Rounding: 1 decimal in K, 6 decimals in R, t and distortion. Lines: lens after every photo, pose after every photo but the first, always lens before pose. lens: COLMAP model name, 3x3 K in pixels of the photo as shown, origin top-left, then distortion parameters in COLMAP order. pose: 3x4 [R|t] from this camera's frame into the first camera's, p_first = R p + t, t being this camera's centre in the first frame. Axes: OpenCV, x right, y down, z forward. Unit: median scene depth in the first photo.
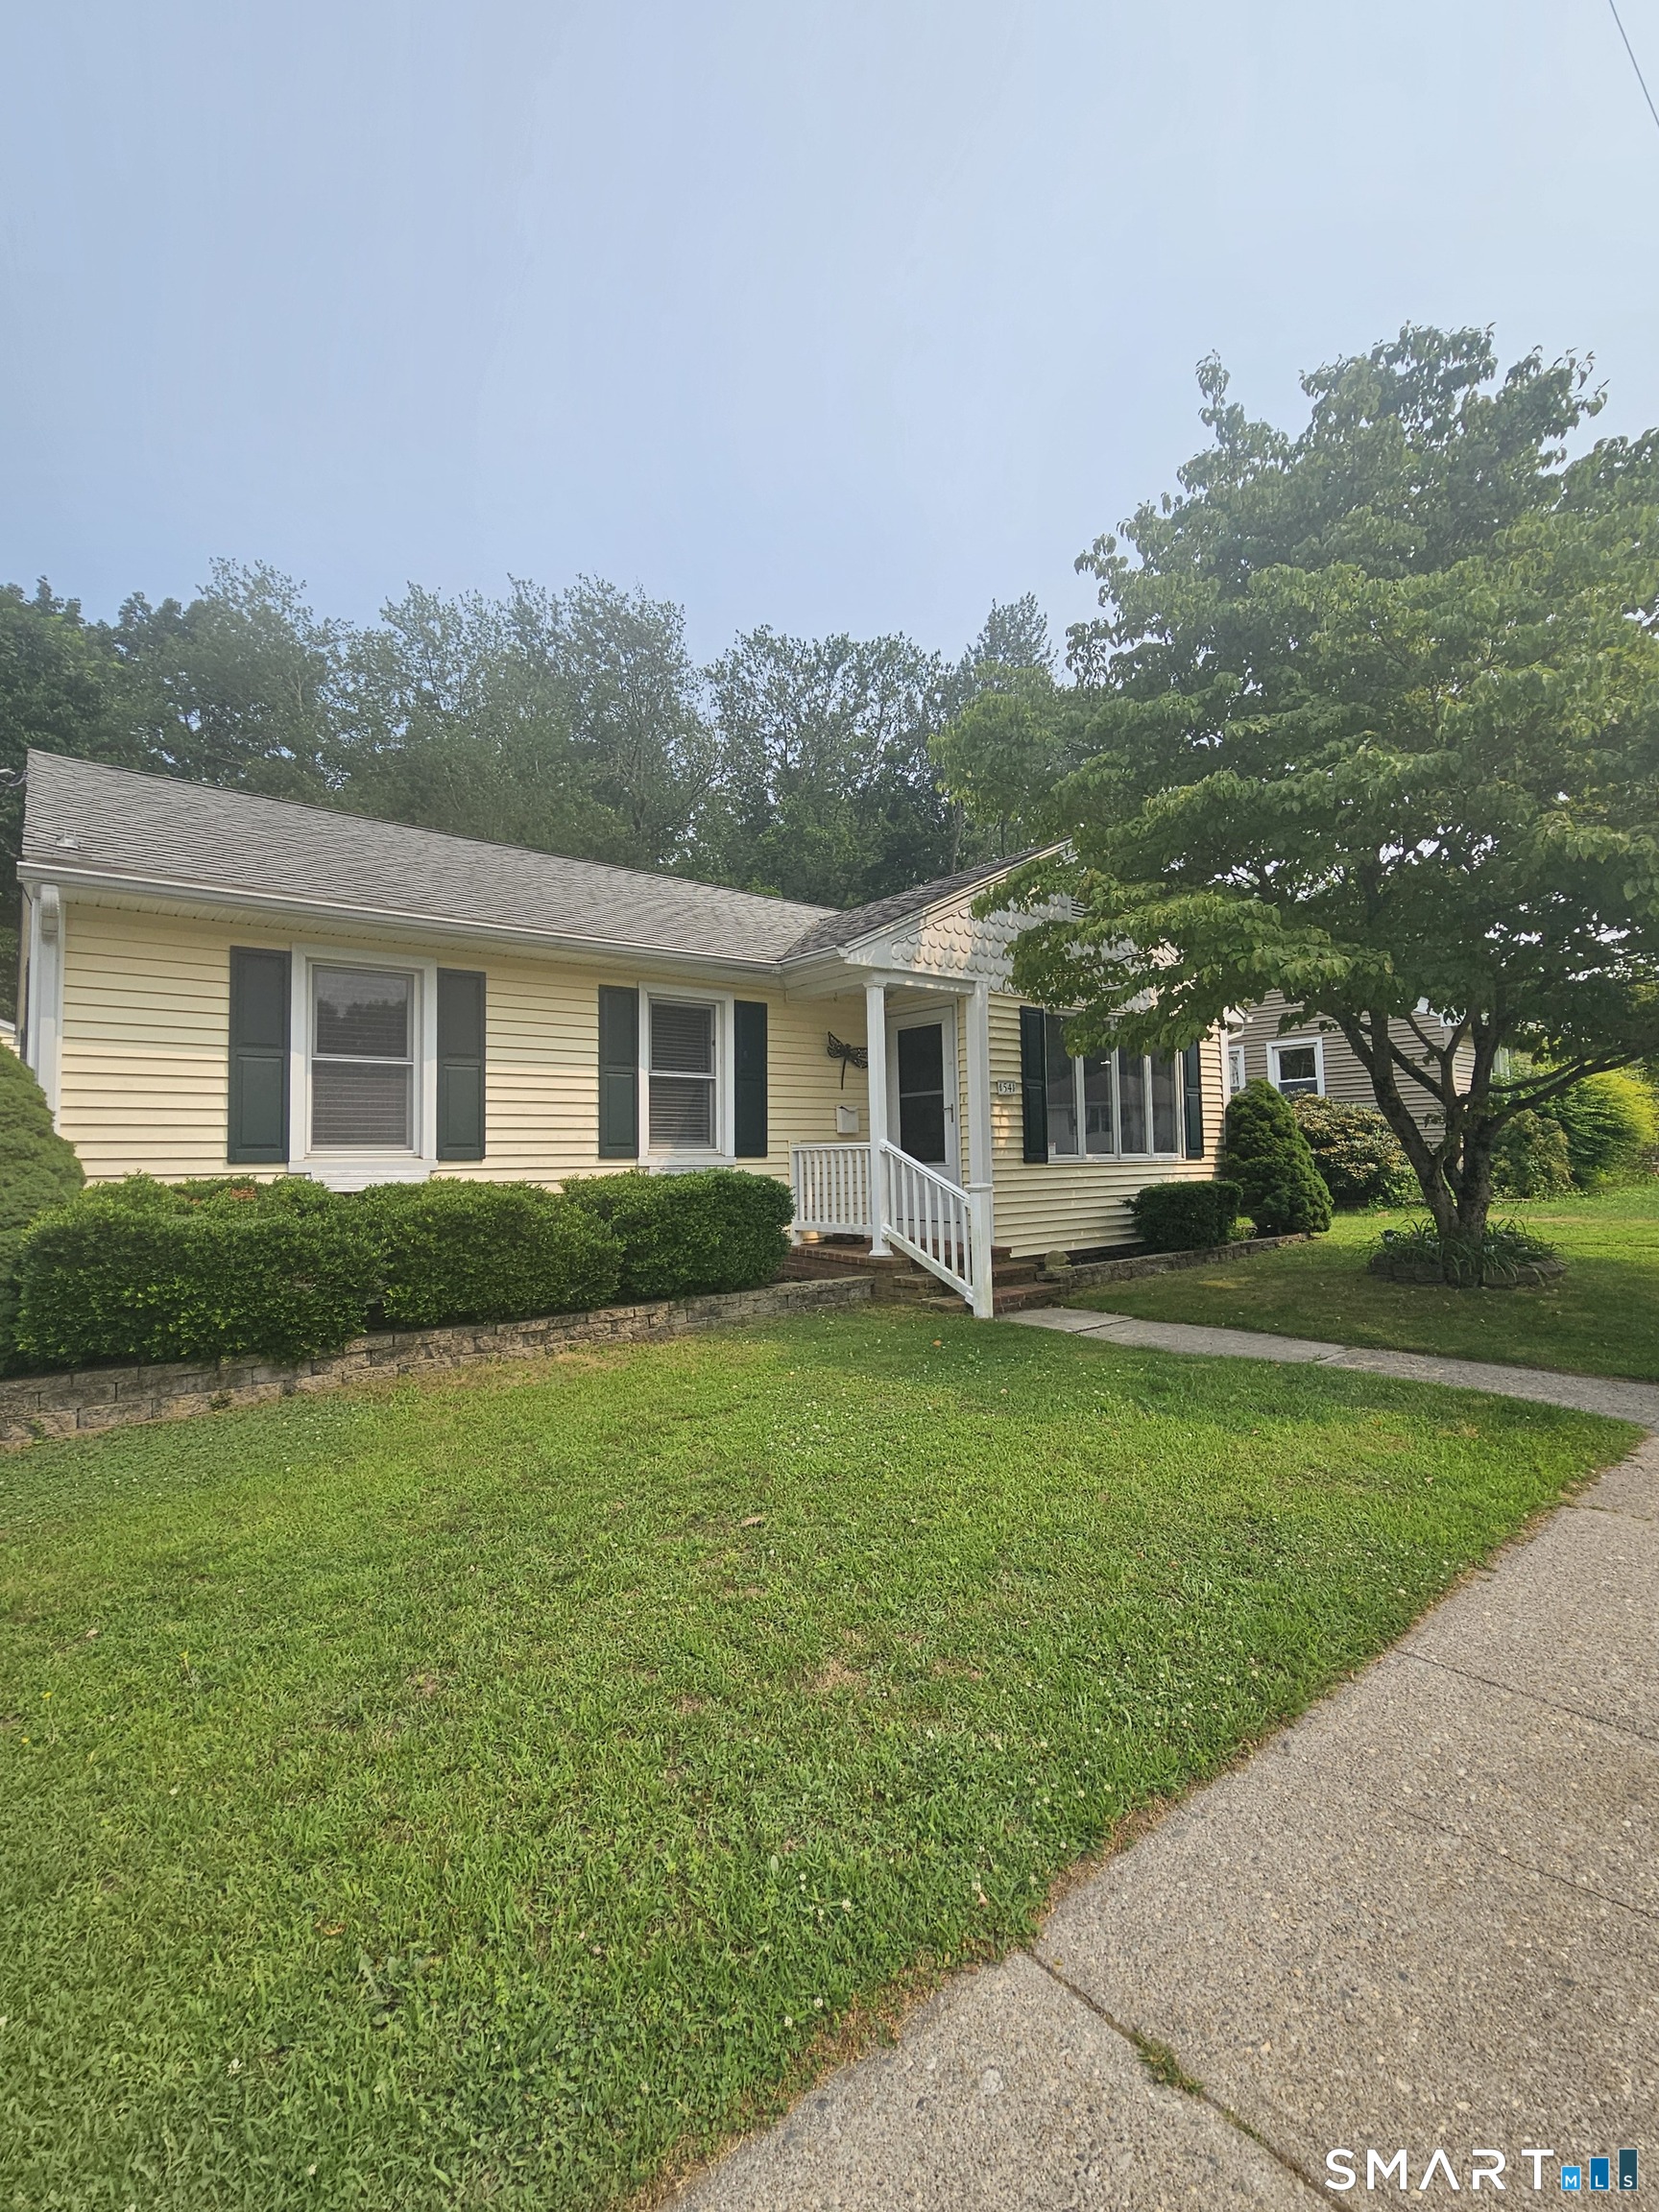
lens RADIAL K [[994.9, 0, 821.7], [0, 994.9, 1095.1], [0, 0, 1]] dist [0.005107, 0.004467]
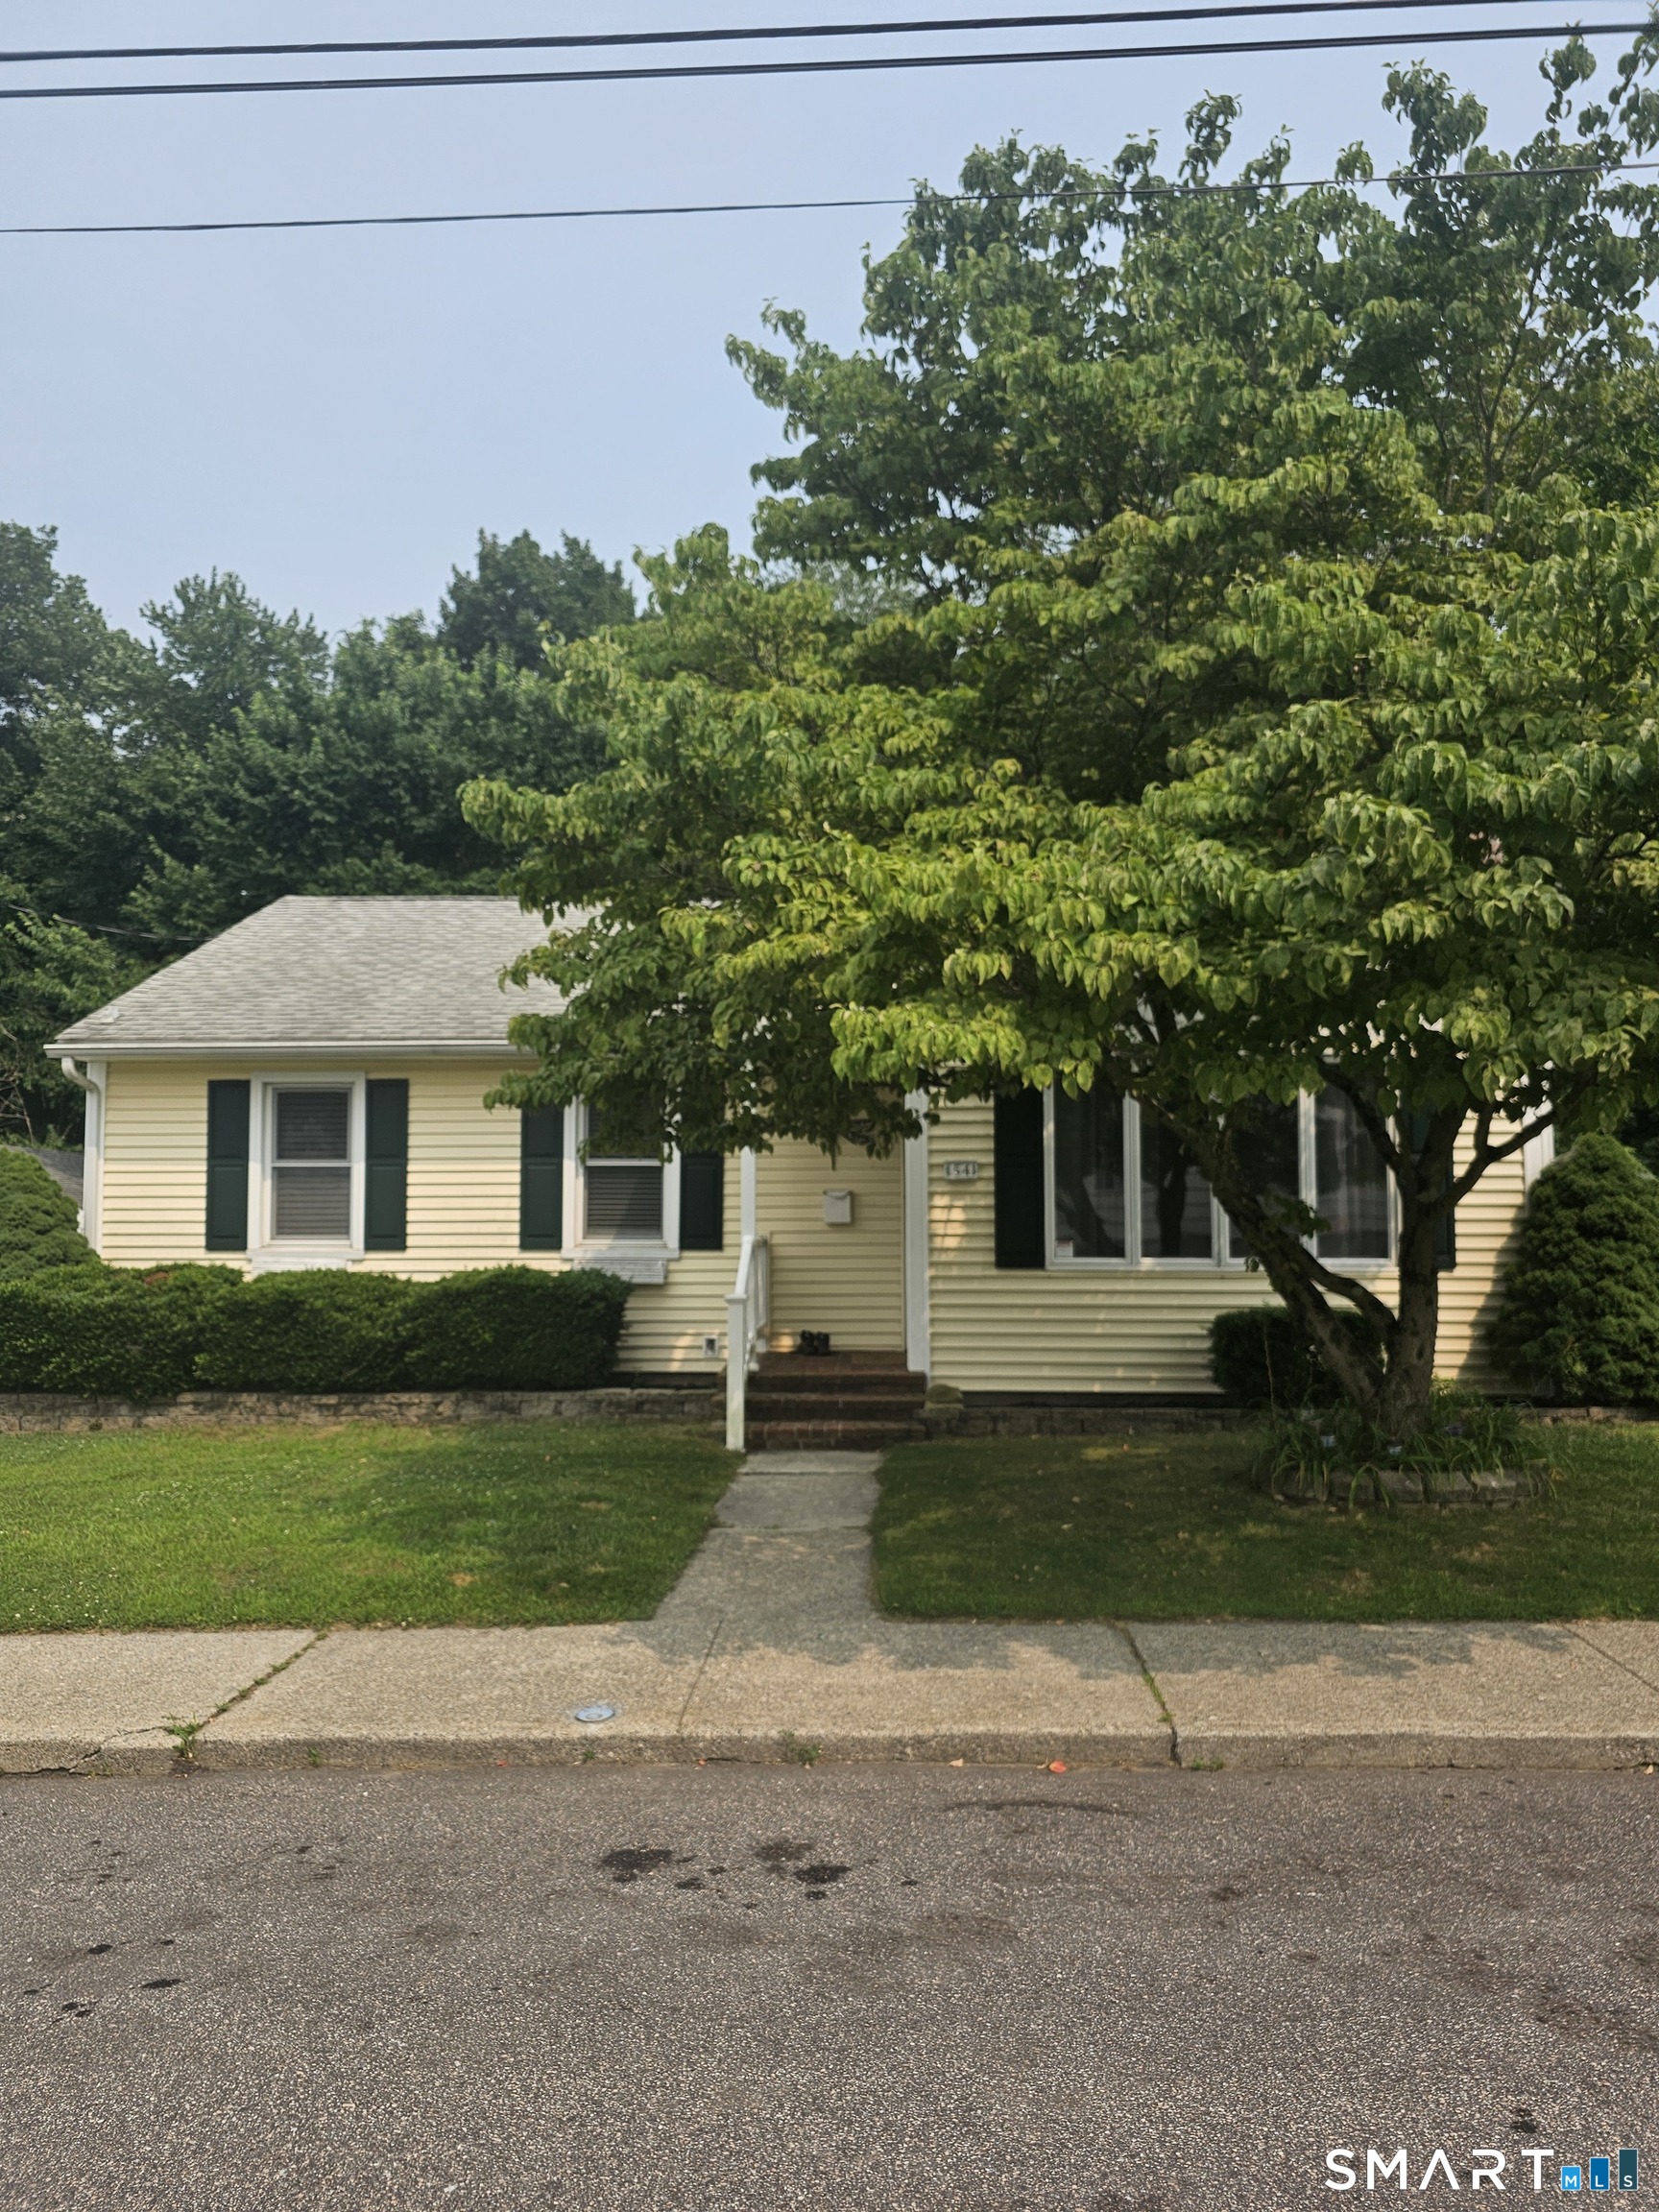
lens RADIAL K [[1486.3, 0, 830.0], [0, 1486.3, 1116.0], [0, 0, 1]] dist [0.035604, -0.001138]
pose [[0.741525, -0.029769, -0.670265, 1.215157], [0.031164, 0.999465, -0.009912, -0.056861], [0.670201, -0.013538, 0.742056, 0.101757]]
